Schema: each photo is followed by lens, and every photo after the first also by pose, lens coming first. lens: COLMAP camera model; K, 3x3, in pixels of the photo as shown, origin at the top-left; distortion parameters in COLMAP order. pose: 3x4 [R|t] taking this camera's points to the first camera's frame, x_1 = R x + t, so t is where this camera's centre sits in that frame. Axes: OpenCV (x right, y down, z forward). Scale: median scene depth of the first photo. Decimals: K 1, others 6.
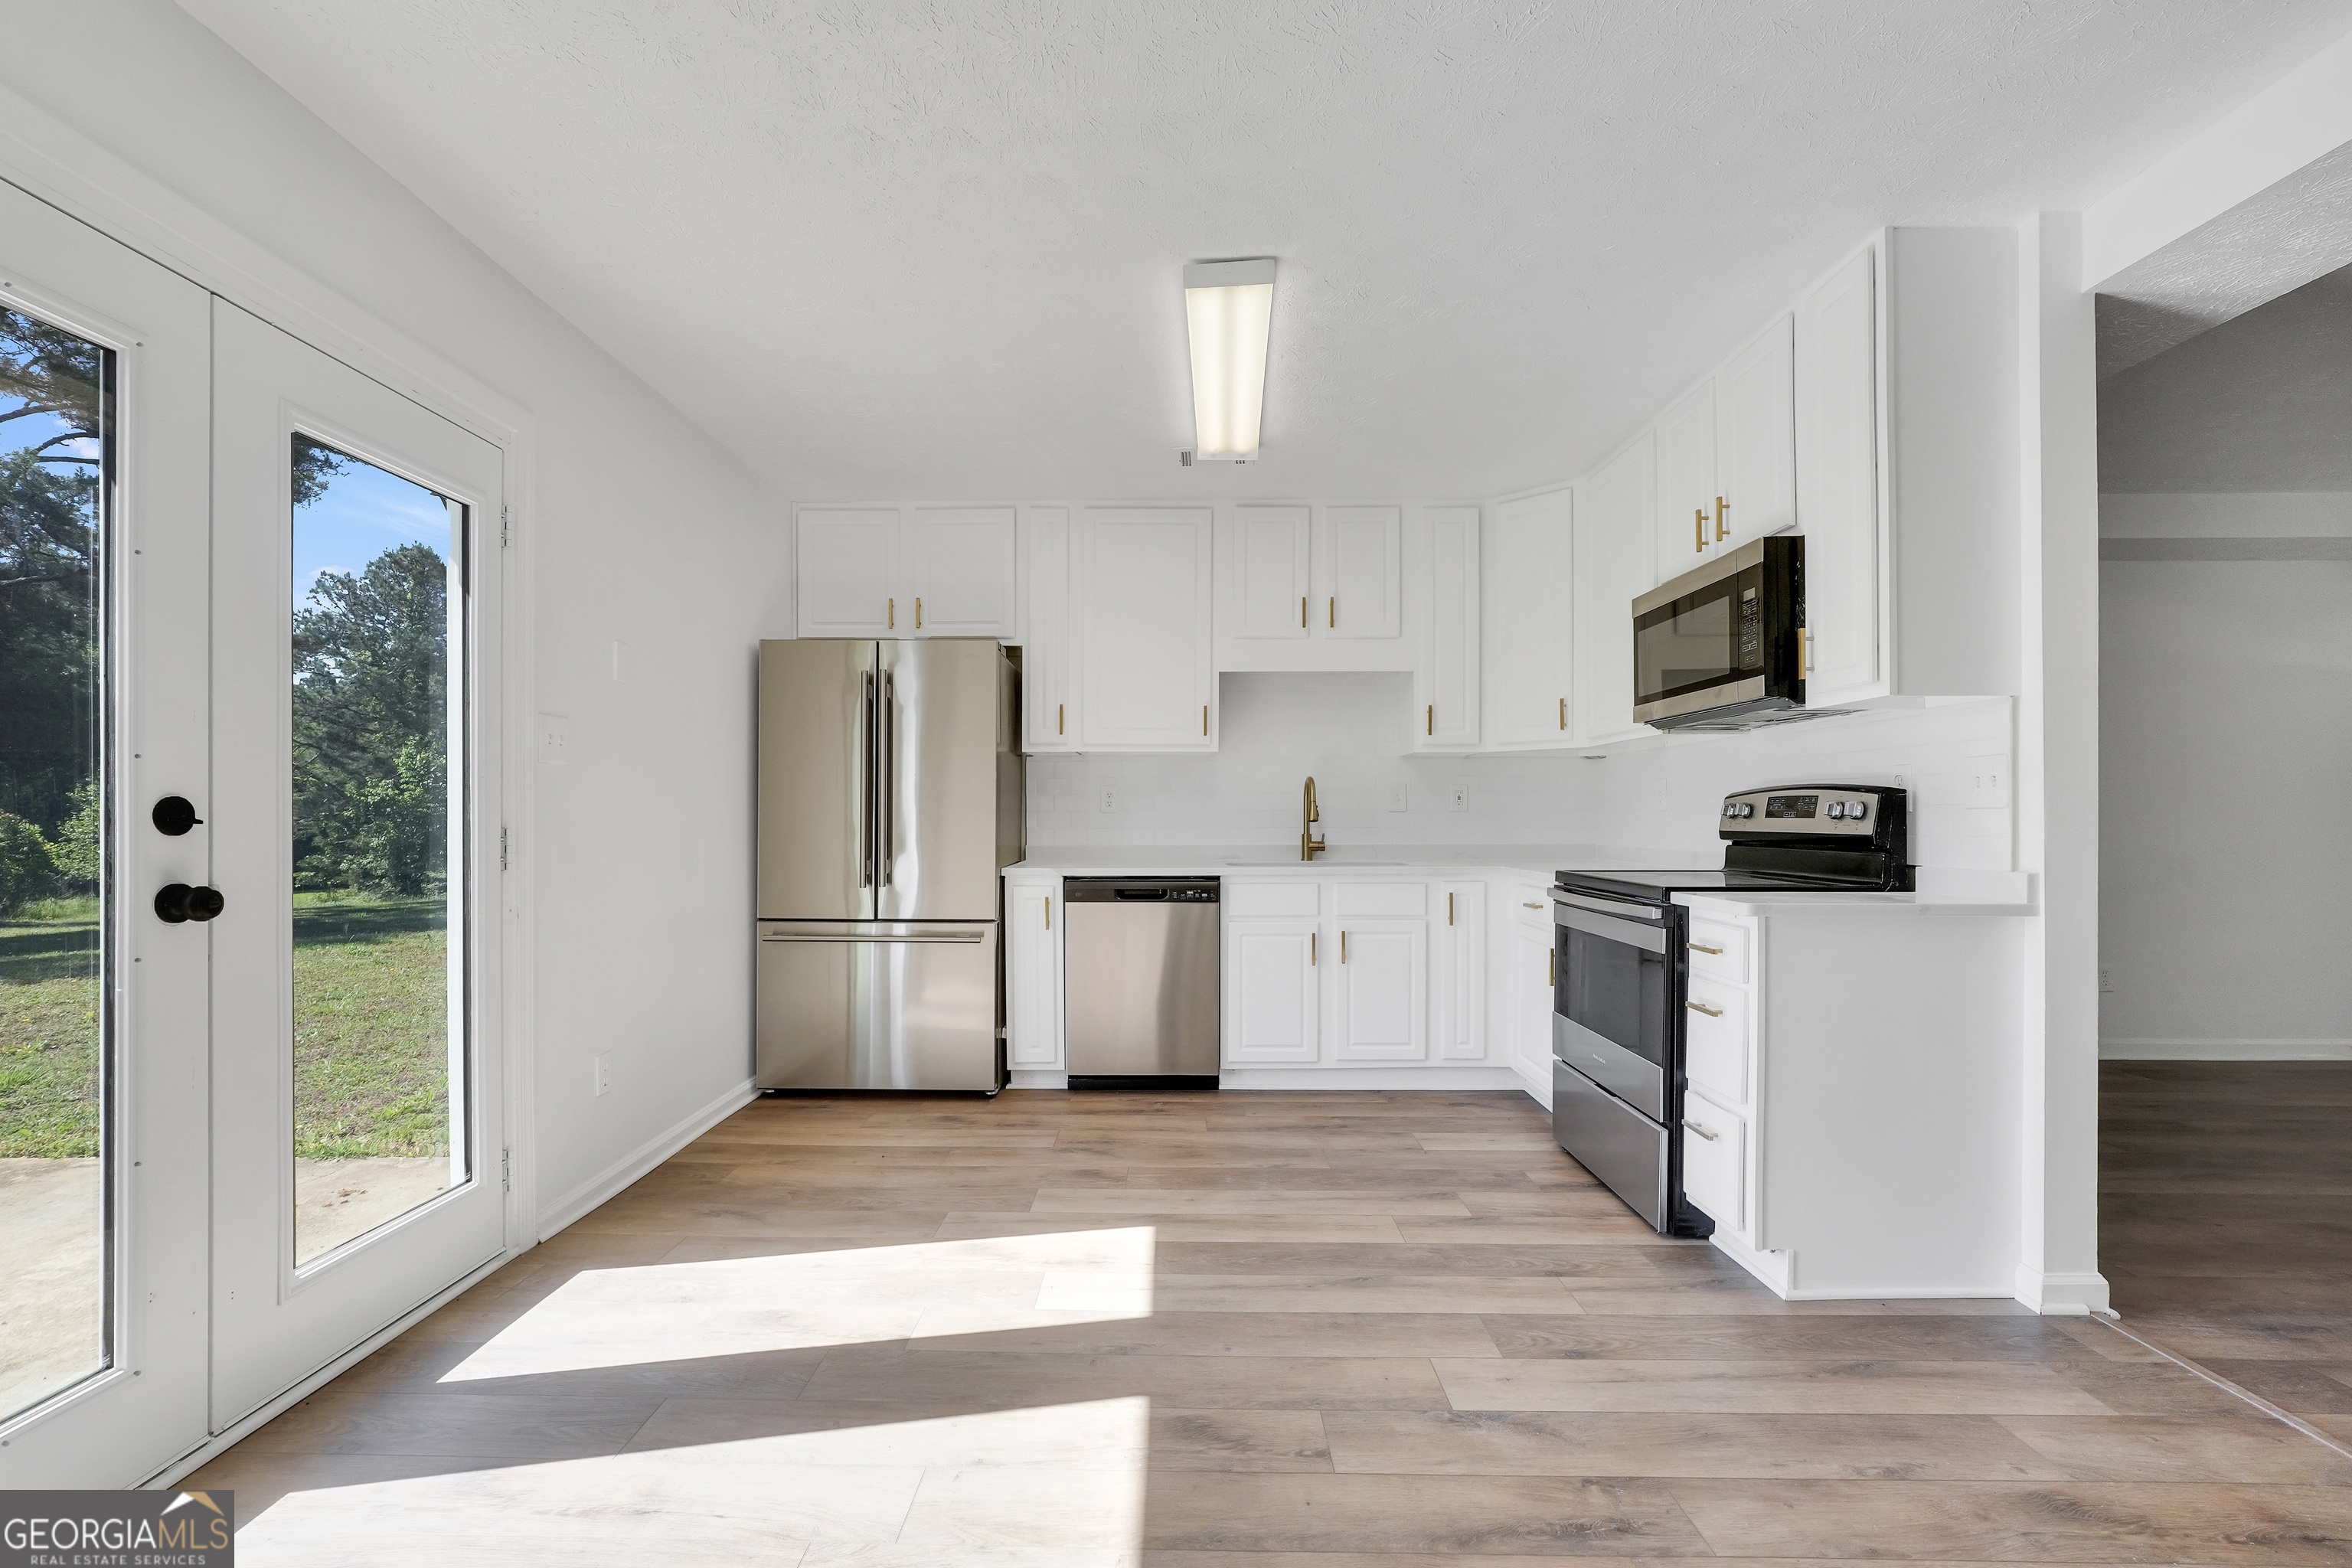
lens RADIAL K [[999.8, 0, 1160.0], [0, 999.8, 814.8], [0, 0, 1]] dist [-0.020629, 0.008086]
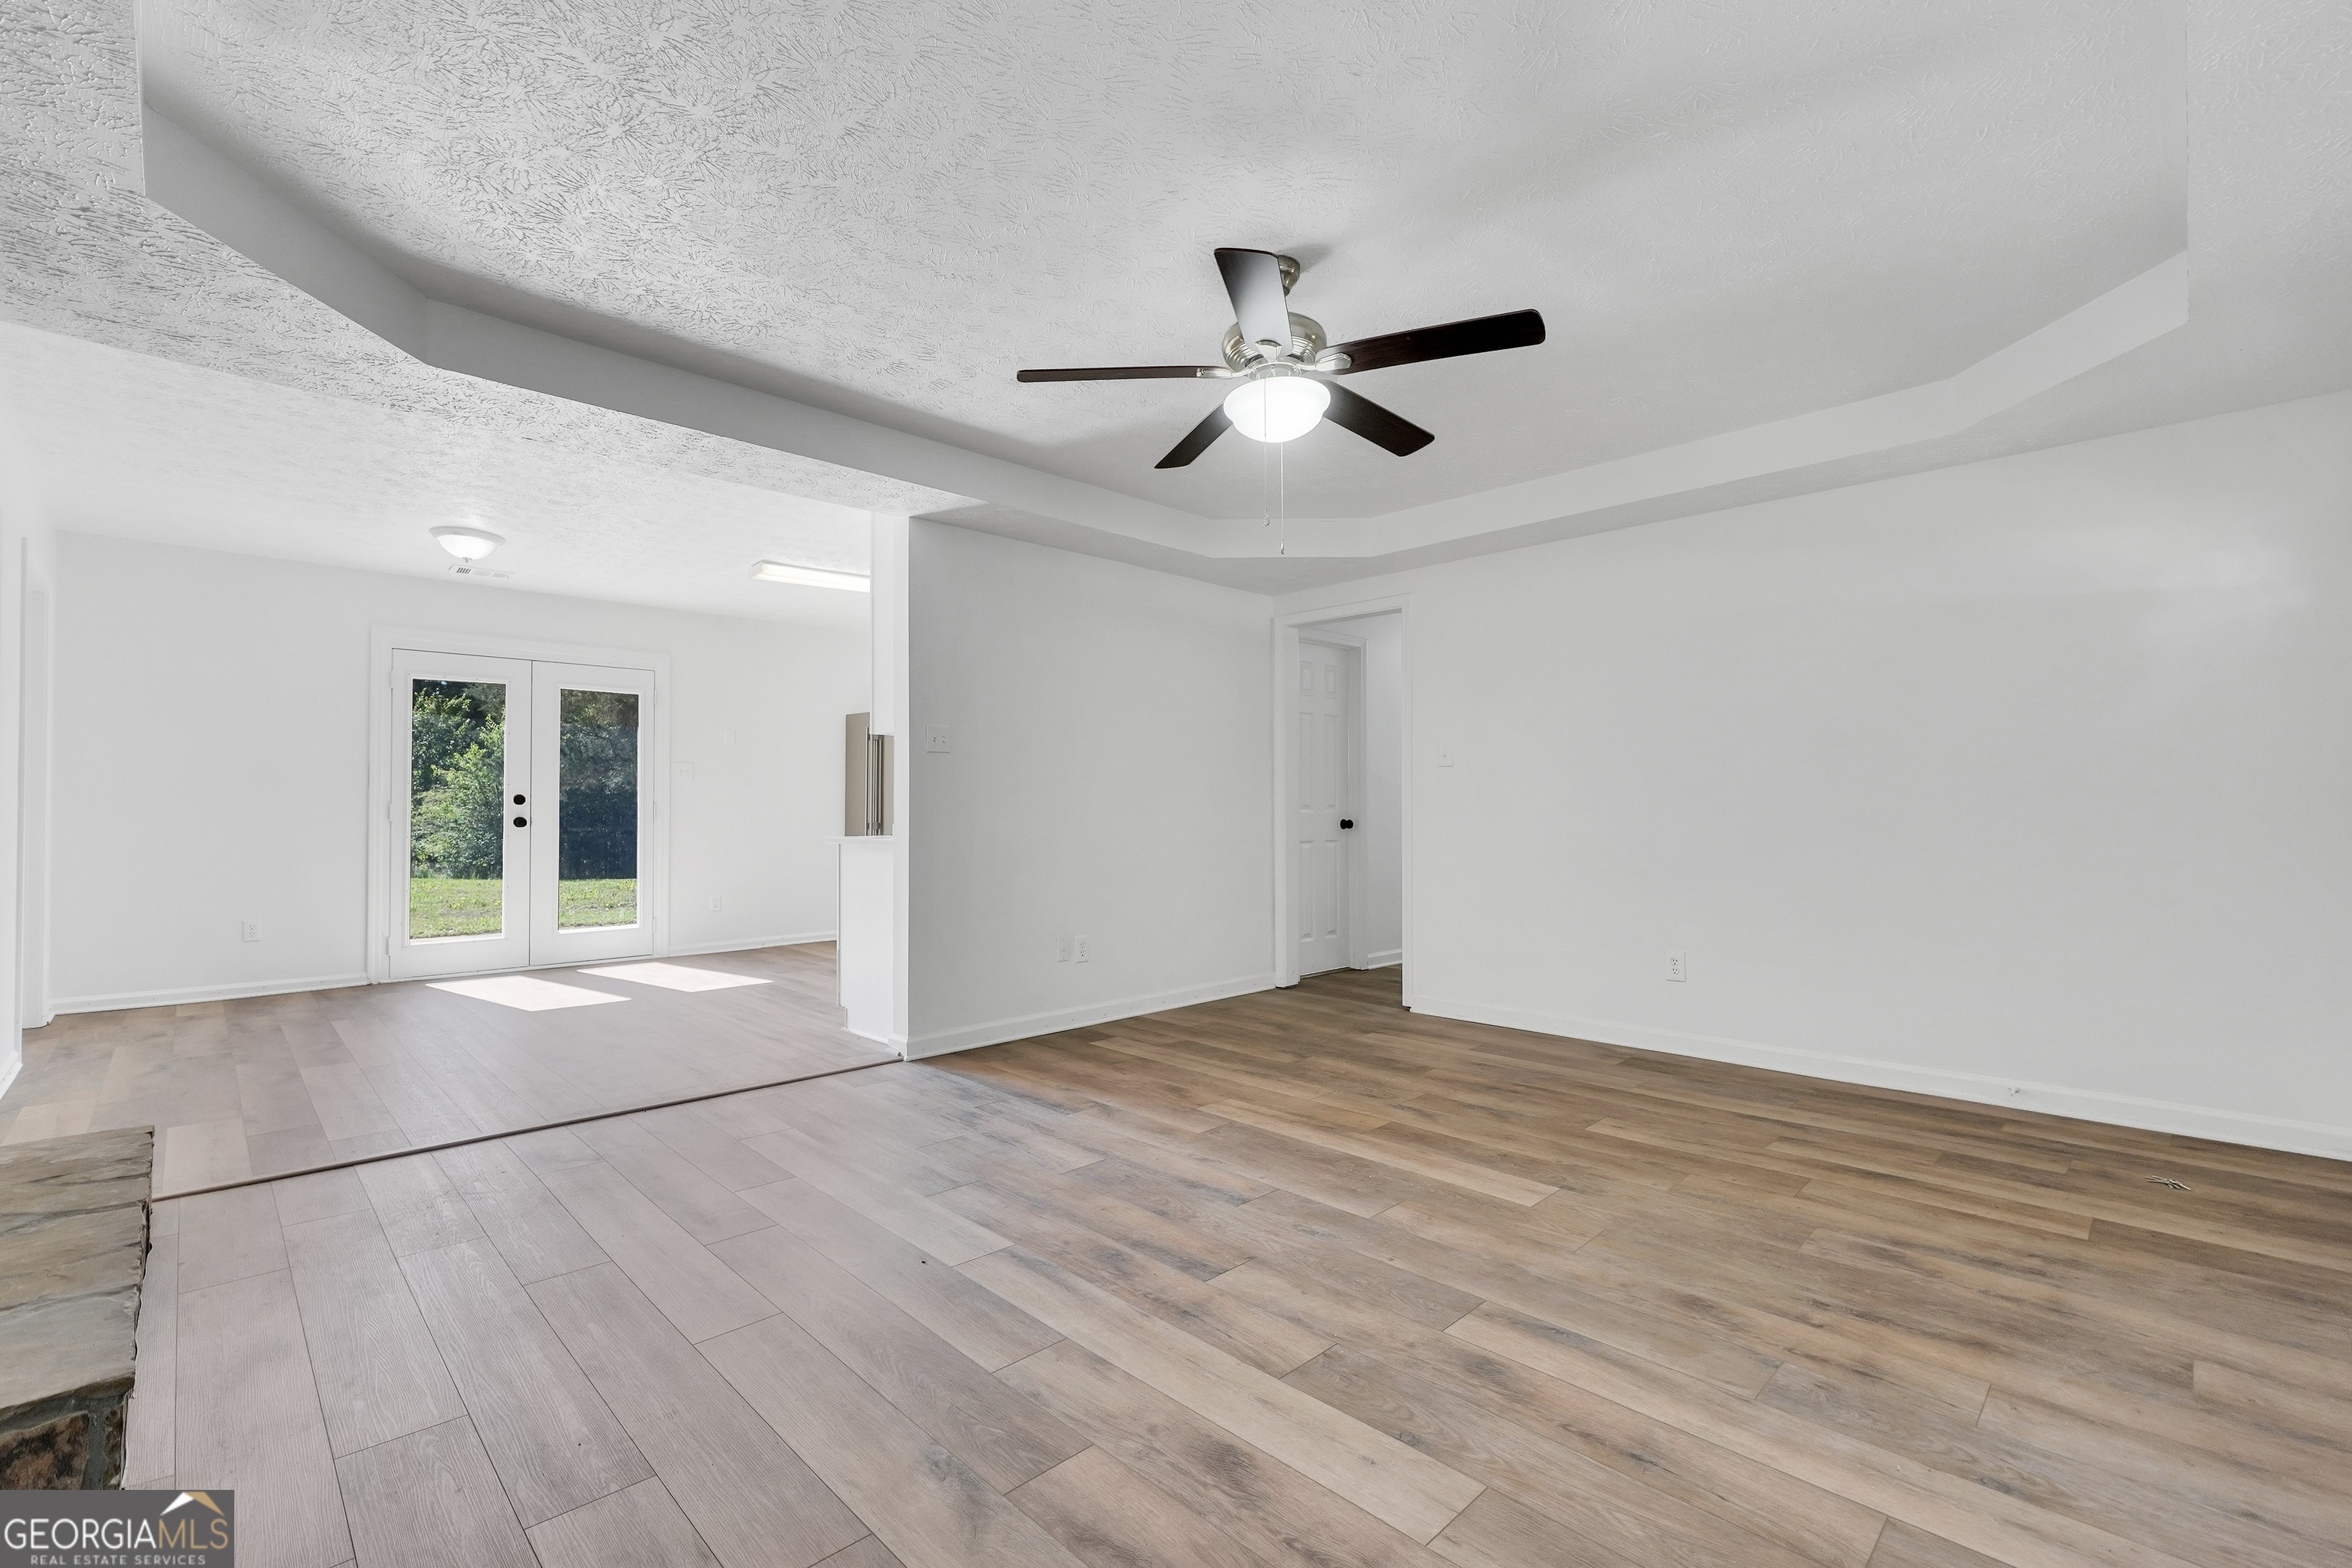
lens RADIAL K [[1006.9, 0, 1166.8], [0, 1006.9, 793.0], [0, 0, 1]] dist [-0.018274, 0.006406]
pose [[0.713922, -0.013240, -0.700100, 1.874655], [0.003822, 0.999880, -0.015012, 0.021917], [0.700215, 0.008042, 0.713887, -0.012896]]
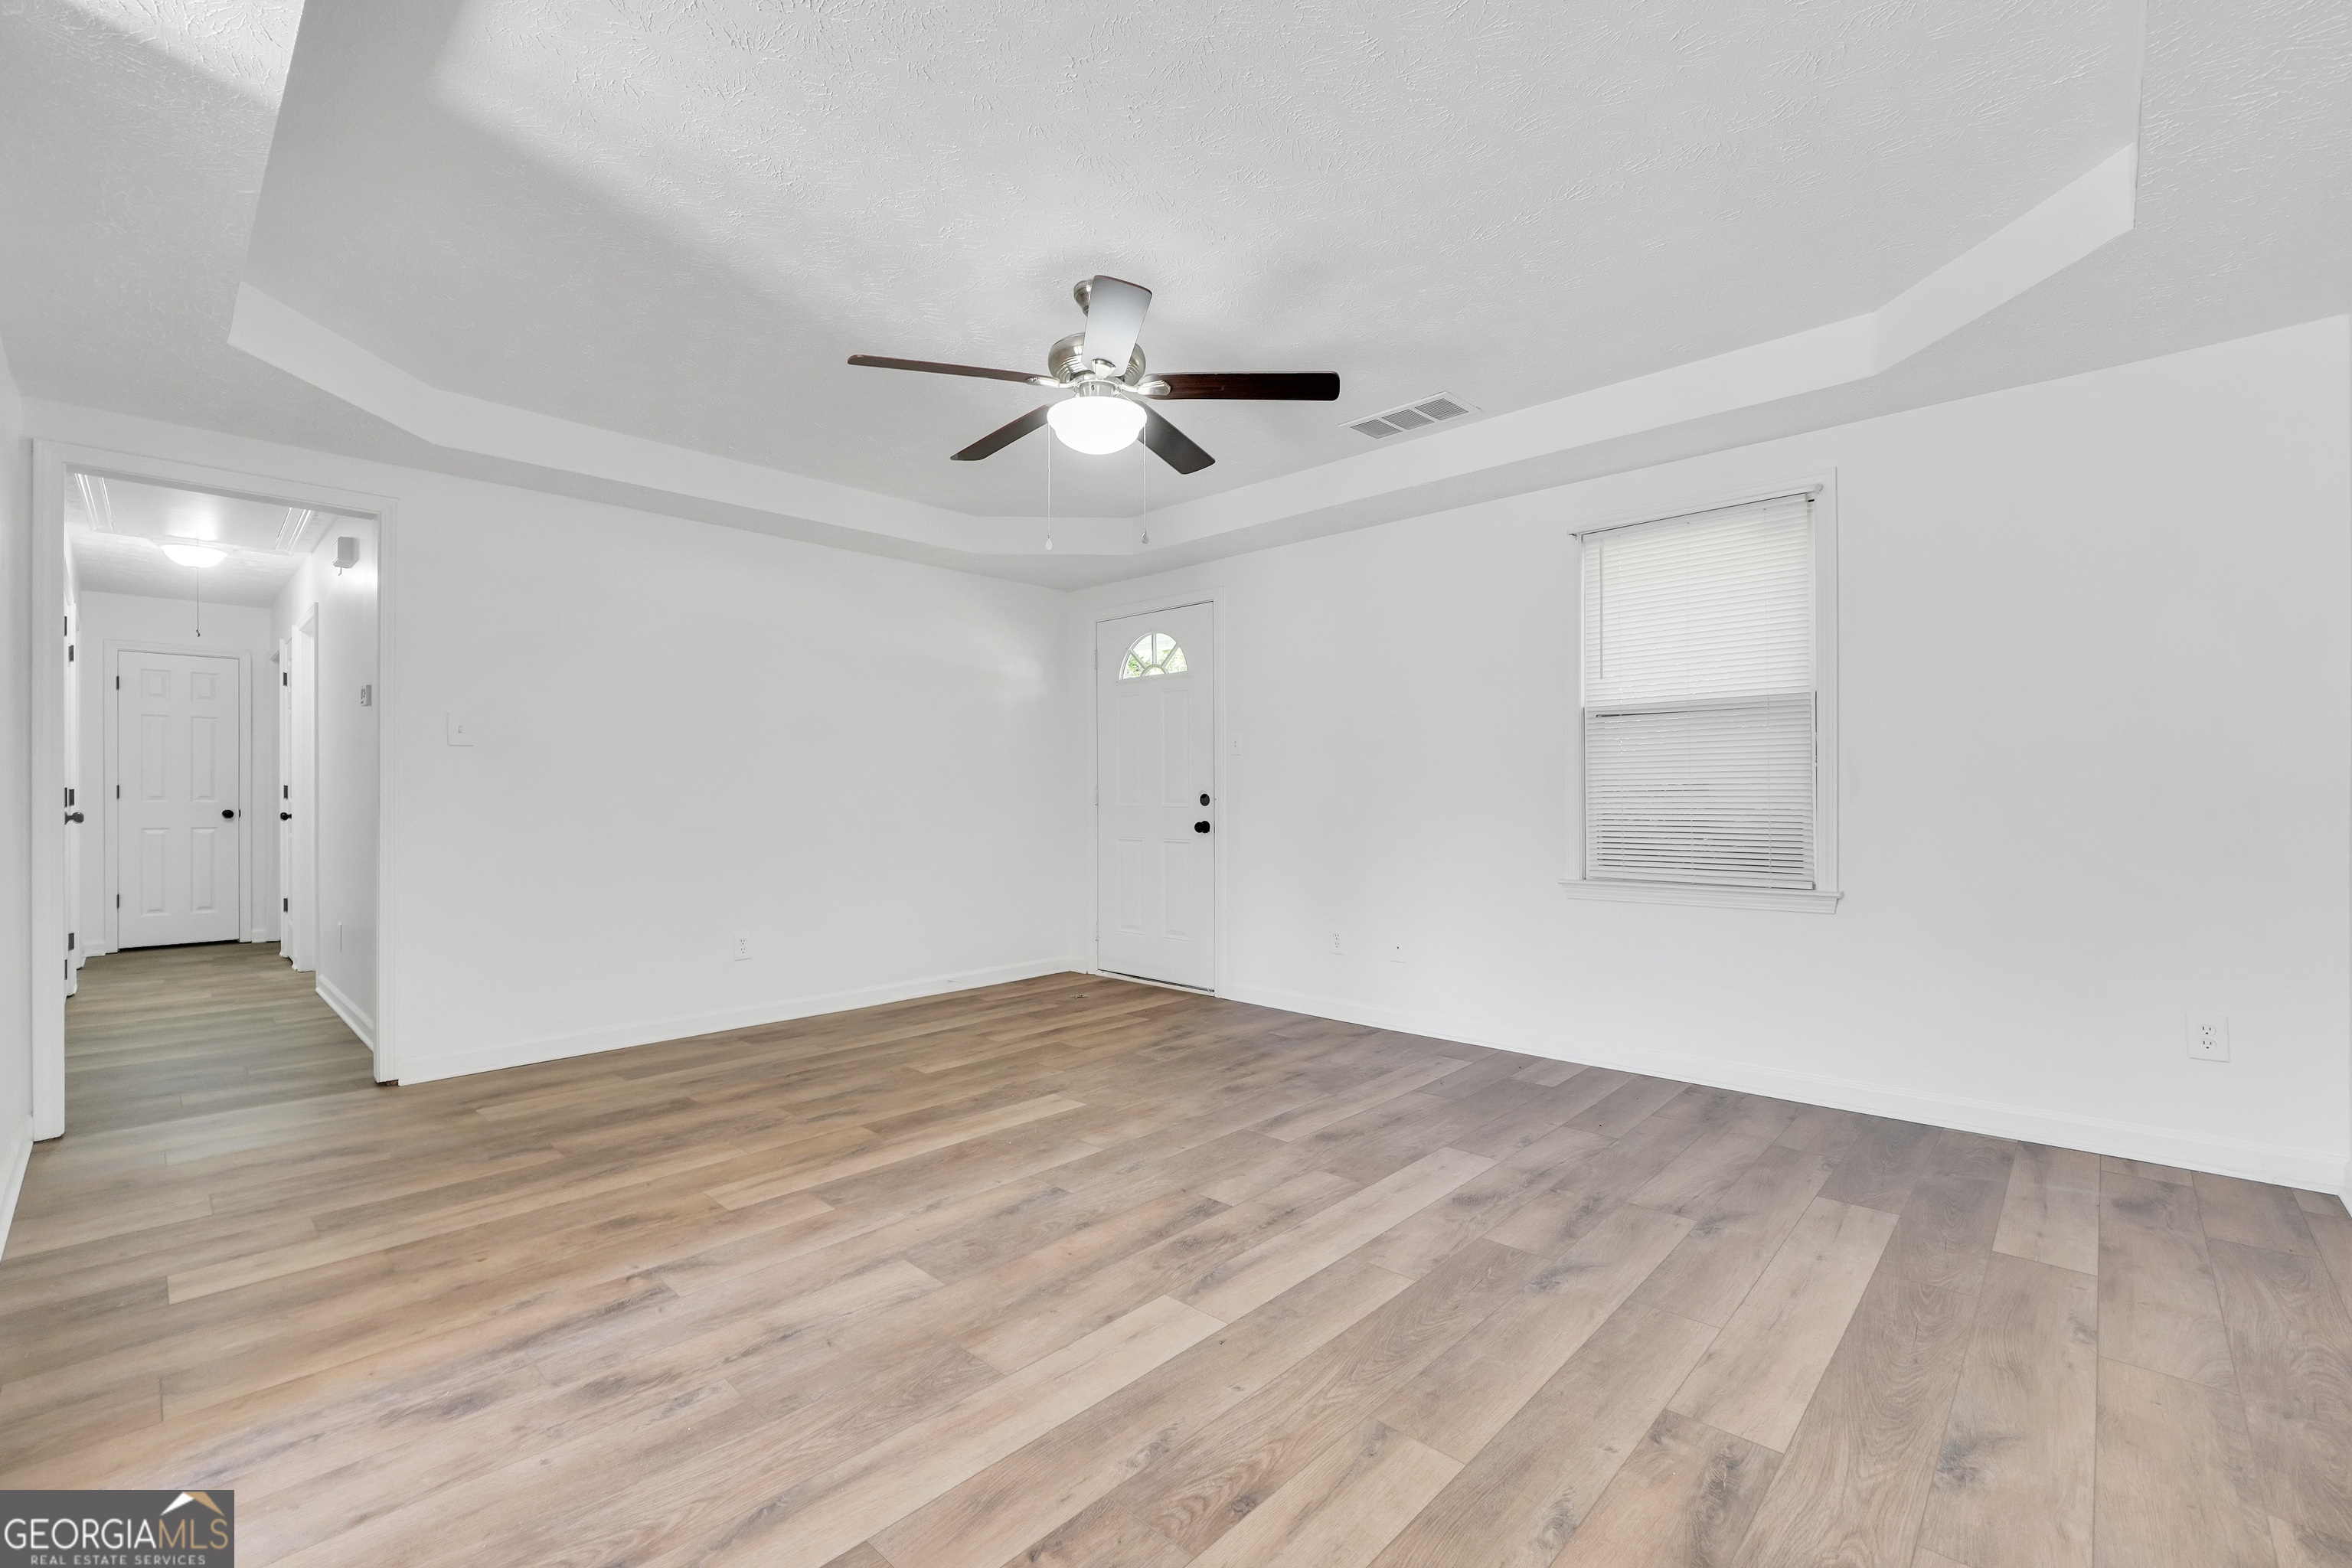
lens RADIAL K [[1000.1, 0, 1161.5], [0, 1000.1, 795.8], [0, 0, 1]] dist [-0.017022, 0.001236]
pose [[0.676708, -0.002381, 0.736247, 0.734295], [0.001831, 0.999997, 0.001551, 0.017989], [-0.736249, 0.000299, 0.676711, 0.003865]]
